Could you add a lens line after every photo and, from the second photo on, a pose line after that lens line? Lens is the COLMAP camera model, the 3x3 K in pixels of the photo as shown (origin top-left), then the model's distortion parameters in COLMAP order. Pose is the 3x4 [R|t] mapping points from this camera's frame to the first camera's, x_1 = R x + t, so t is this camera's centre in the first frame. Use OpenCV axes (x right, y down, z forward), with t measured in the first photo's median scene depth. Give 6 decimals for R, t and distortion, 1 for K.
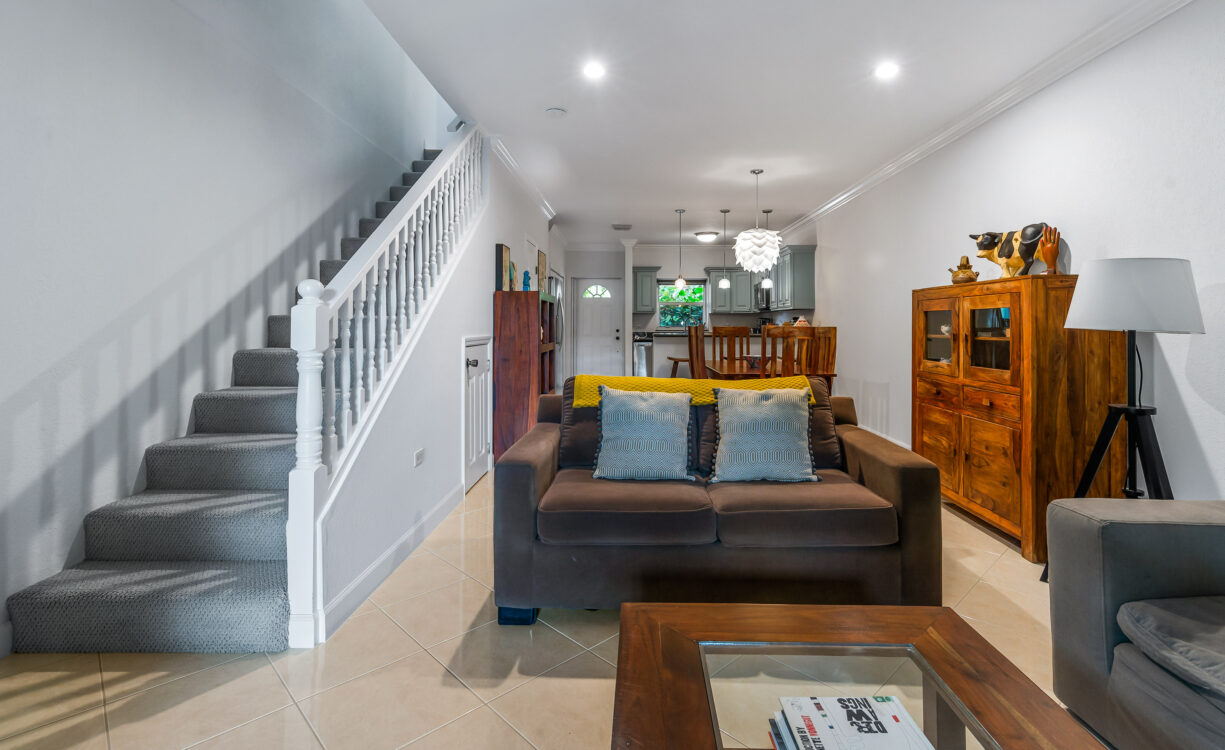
lens RADIAL K [[571.1, 0, 629.4], [0, 571.1, 317.1], [0, 0, 1]] dist [0.008934, -0.000366]
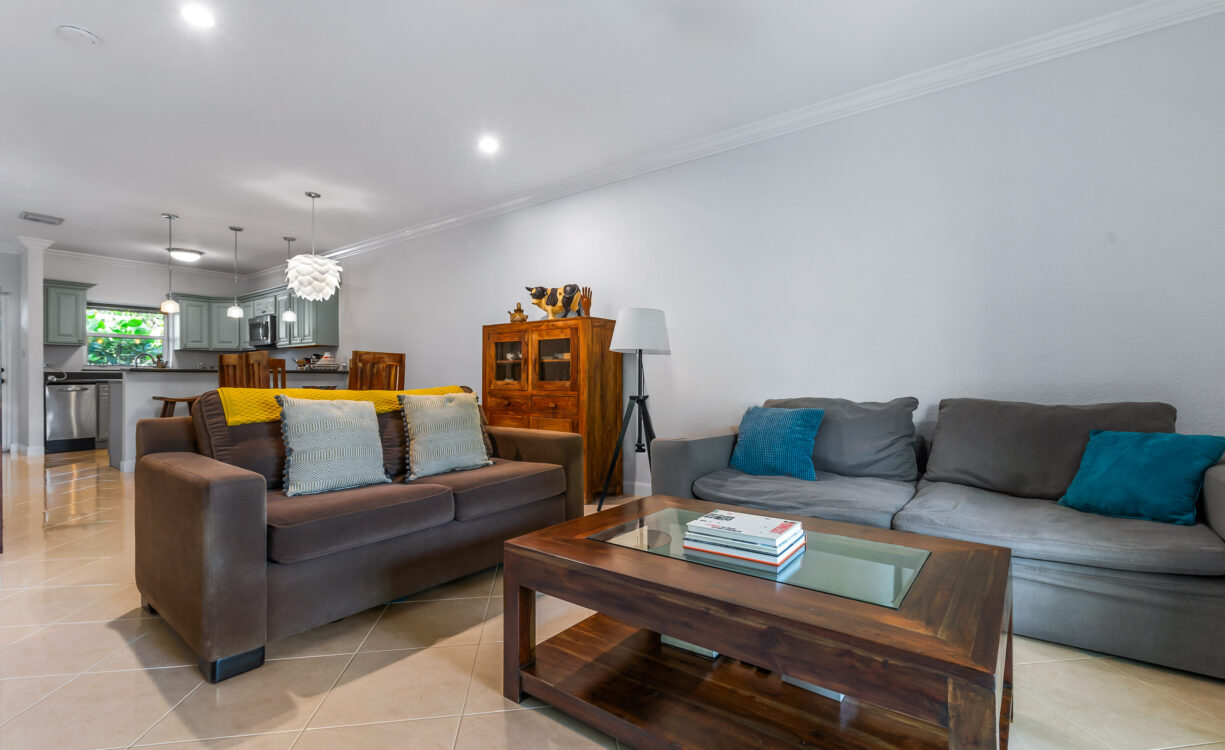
lens RADIAL K [[535.3, 0, 631.8], [0, 535.3, 378.2], [0, 0, 1]] dist [-0.000136, -0.000464]
pose [[0.581393, -0.002041, 0.813620, -0.323634], [-0.009689, 0.999909, 0.009432, 0.064515], [-0.813565, -0.013367, 0.581321, 0.064886]]
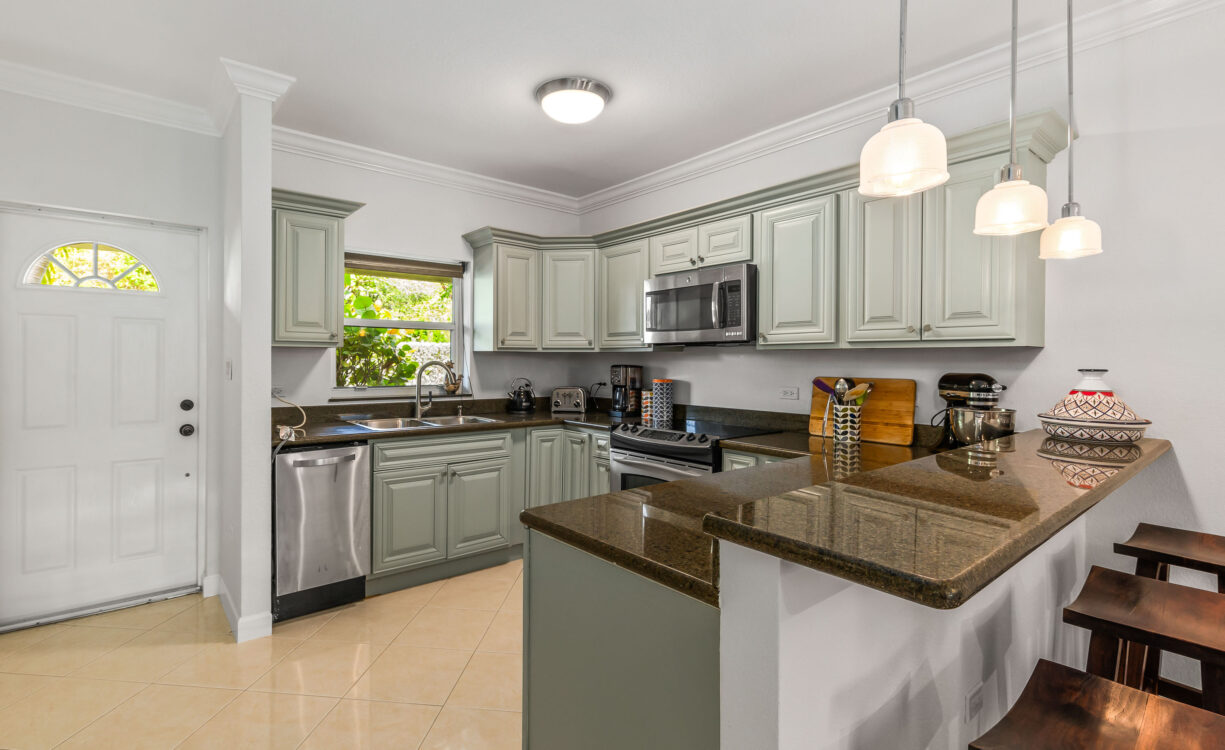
lens RADIAL K [[552.2, 0, 571.1], [0, 552.2, 362.6], [0, 0, 1]] dist [0.000367, 0.000278]
pose [[0.782876, 0.000861, 0.622178, -0.137545], [-0.013545, 0.999786, 0.015660, -0.017122], [-0.622031, -0.020688, 0.782720, 2.073897]]
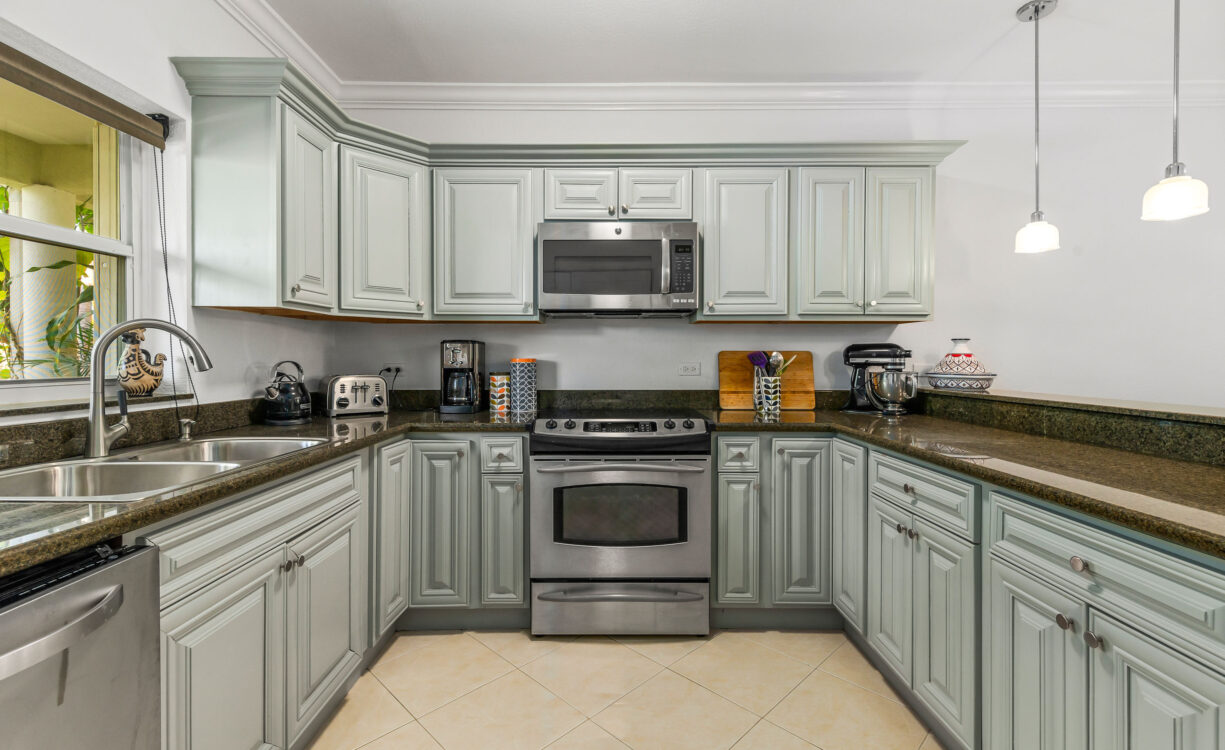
lens RADIAL K [[536.8, 0, 611.6], [0, 536.8, 360.3], [0, 0, 1]] dist [0.000811, 0.000124]
pose [[-0.008359, -0.004031, 0.999957, -0.132620], [-0.015055, 0.999879, 0.003905, 0.027969], [-0.999852, -0.015021, -0.008419, 2.698449]]
